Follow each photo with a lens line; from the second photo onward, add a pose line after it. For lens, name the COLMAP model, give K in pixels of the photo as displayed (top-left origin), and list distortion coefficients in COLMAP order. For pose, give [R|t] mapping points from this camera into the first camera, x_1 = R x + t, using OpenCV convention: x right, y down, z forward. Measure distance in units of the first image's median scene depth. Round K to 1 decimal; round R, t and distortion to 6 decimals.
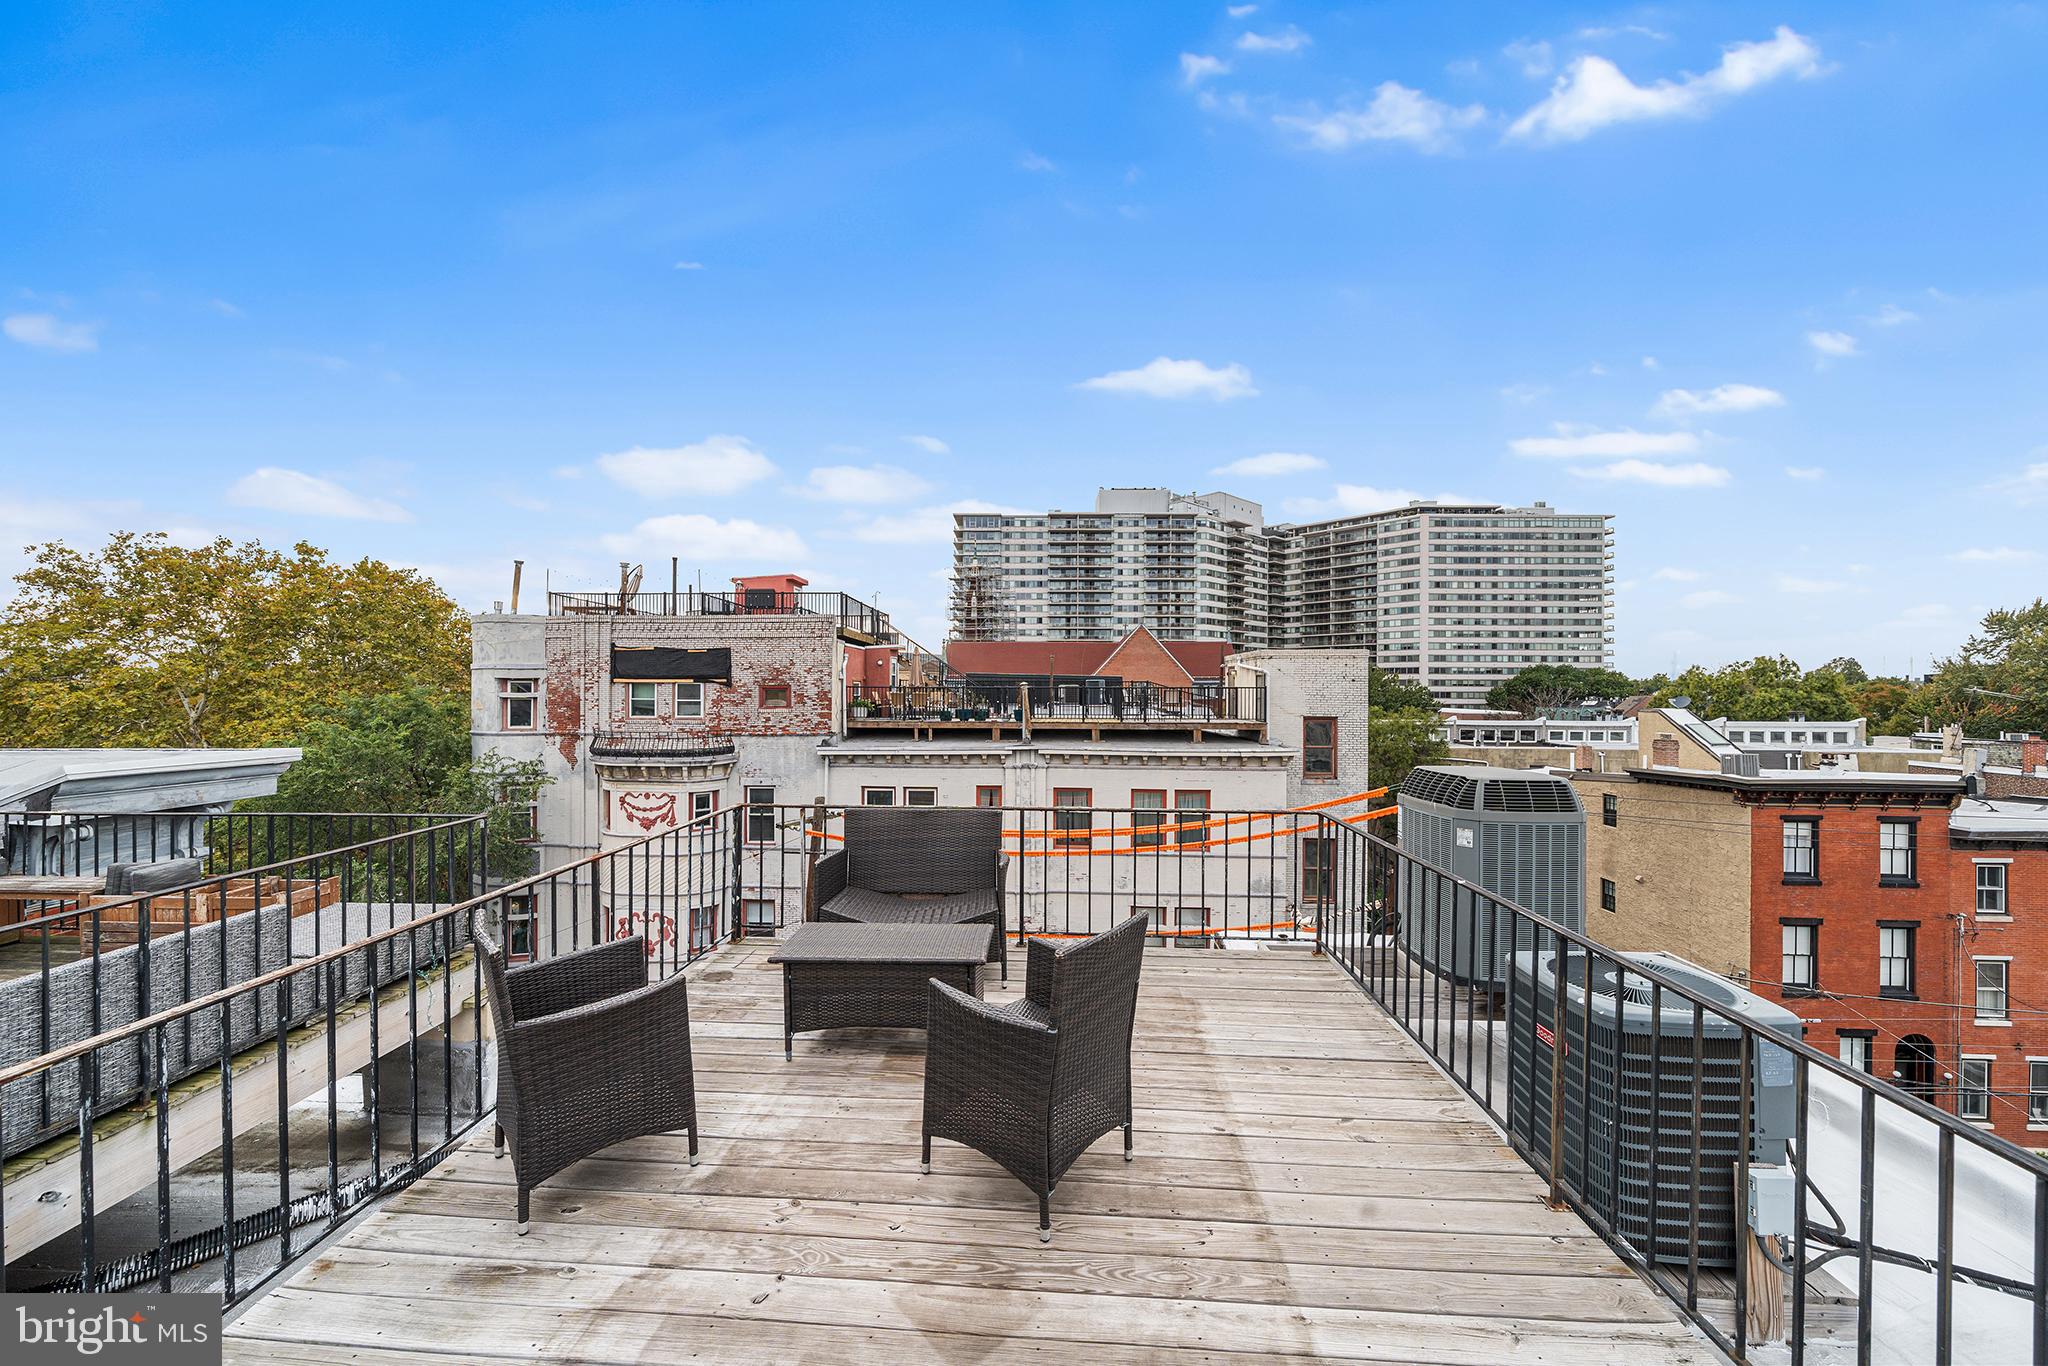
lens RADIAL K [[739.2, 0, 1024.0], [0, 739.2, 683.0], [0, 0, 1]] dist [-0.008354, 0.005743]
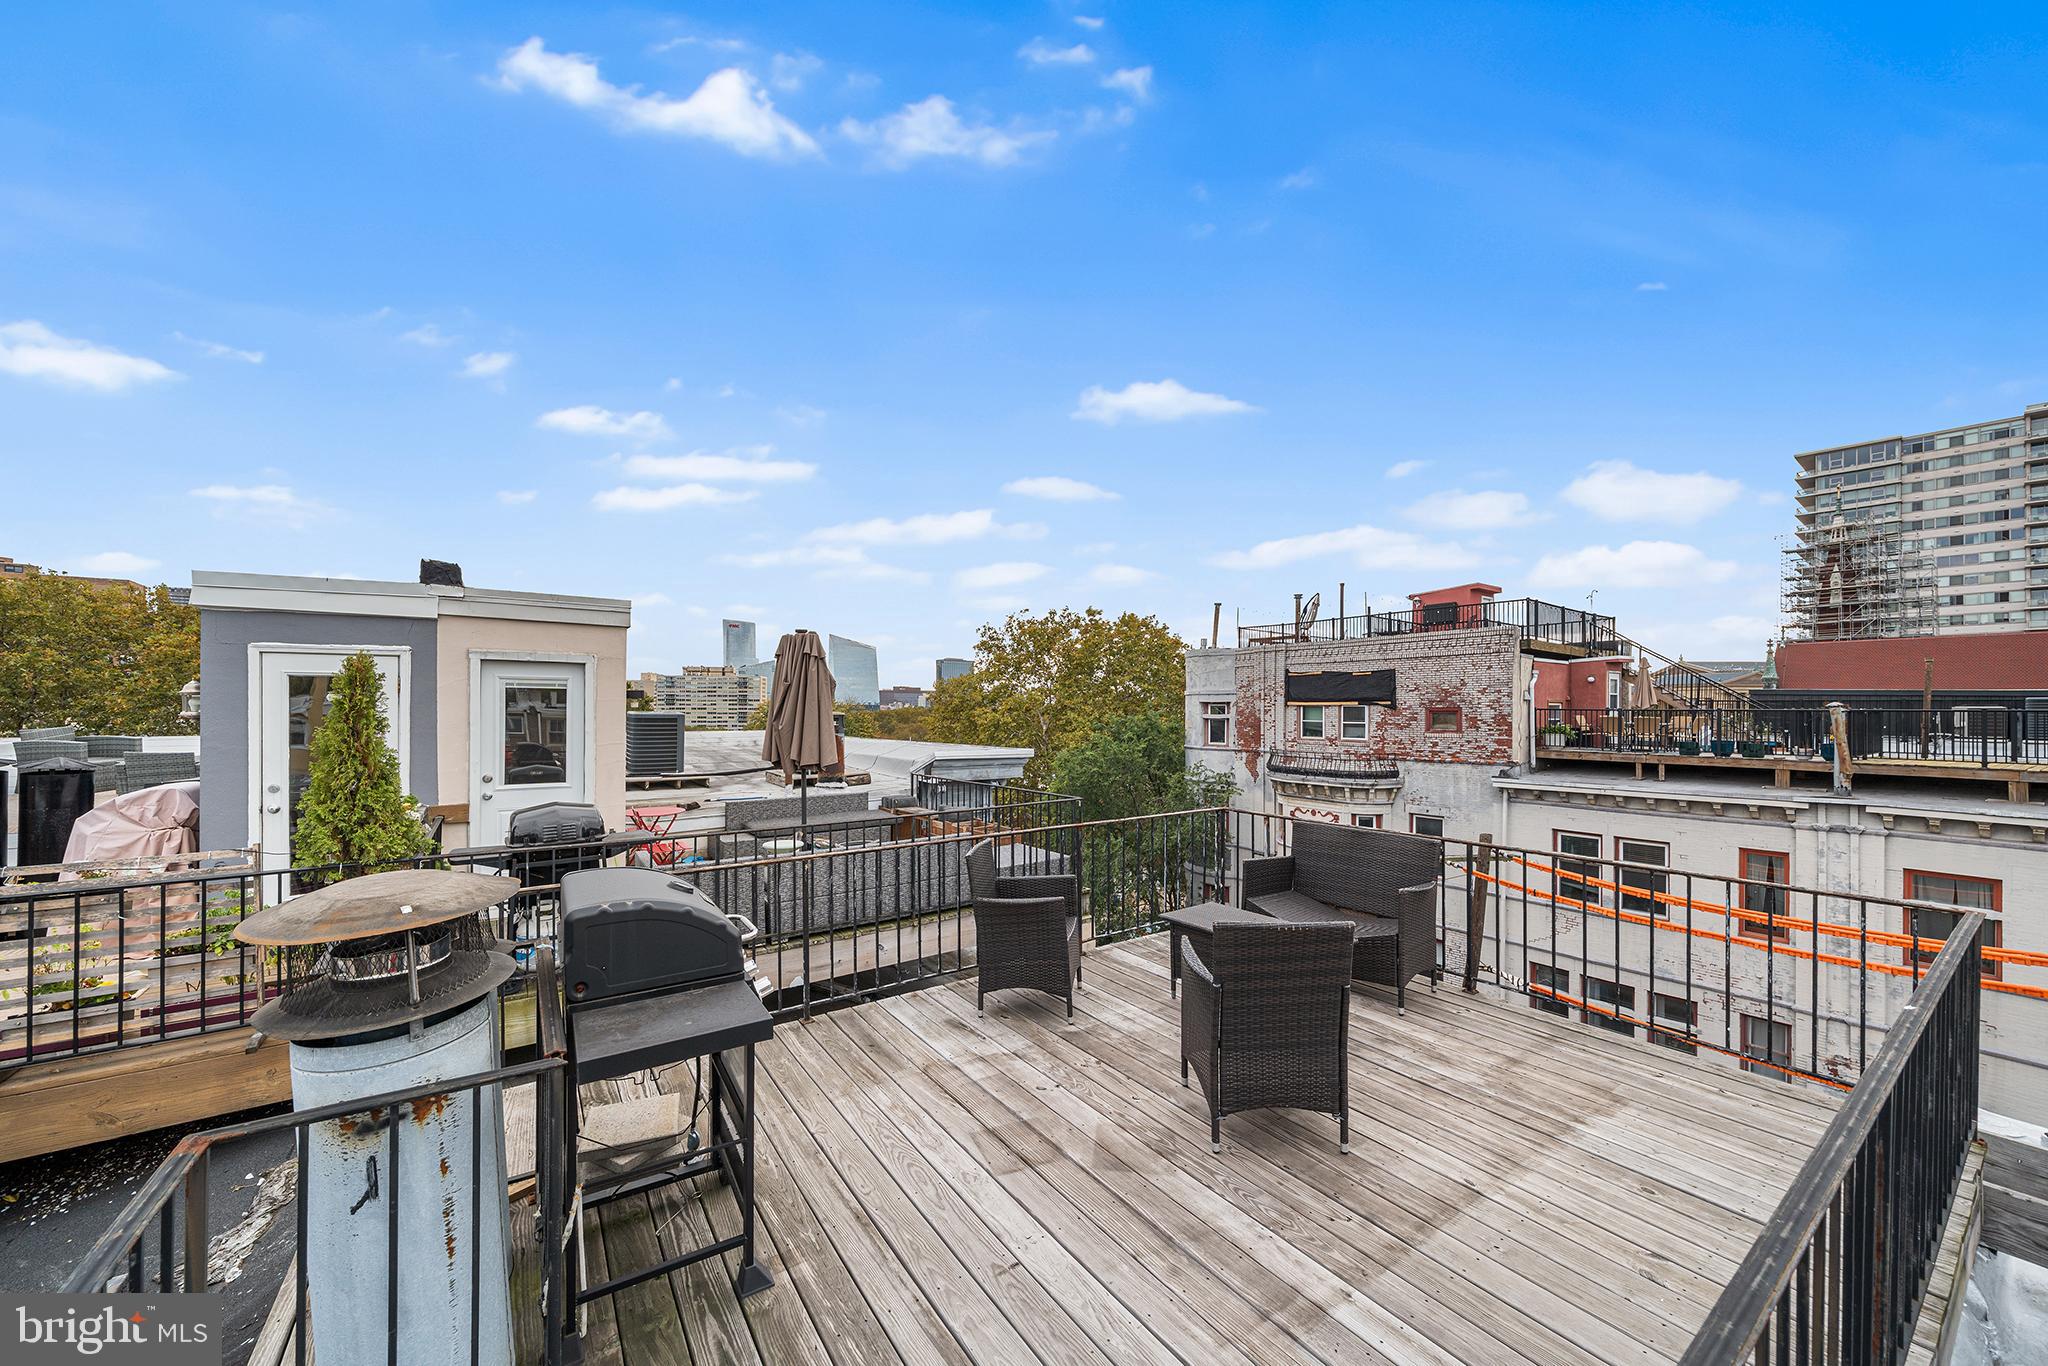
lens RADIAL K [[789.2, 0, 1030.0], [0, 789.2, 677.3], [0, 0, 1]] dist [0.000186, -0.000028]
pose [[0.610877, -0.032069, -0.791076, 0.135081], [0.004604, 0.999306, -0.036955, -0.000911], [0.791712, 0.018933, 0.610601, -0.013166]]
